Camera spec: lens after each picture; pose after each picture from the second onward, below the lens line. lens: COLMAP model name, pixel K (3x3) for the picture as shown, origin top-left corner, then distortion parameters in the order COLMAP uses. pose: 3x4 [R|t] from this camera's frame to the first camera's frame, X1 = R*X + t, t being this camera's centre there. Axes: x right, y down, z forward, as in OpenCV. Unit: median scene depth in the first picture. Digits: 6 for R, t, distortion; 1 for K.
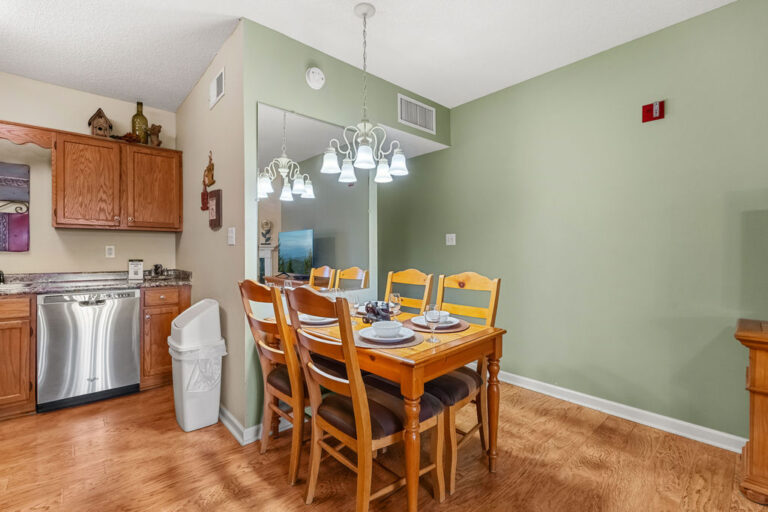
lens RADIAL K [[338.7, 0, 380.1], [0, 338.7, 253.5], [0, 0, 1]] dist [-0.004591, -0.000730]
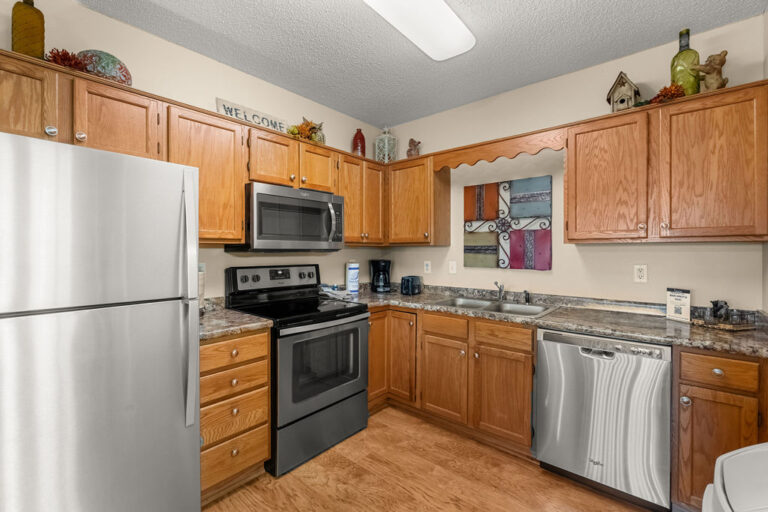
lens RADIAL K [[338.7, 0, 379.5], [0, 338.7, 252.1], [0, 0, 1]] dist [-0.004591, -0.000730]
pose [[0.124028, 0.004812, -0.992267, -0.190696], [-0.002371, 0.999987, 0.004553, -0.055871], [0.992276, 0.001788, 0.124038, 0.410713]]
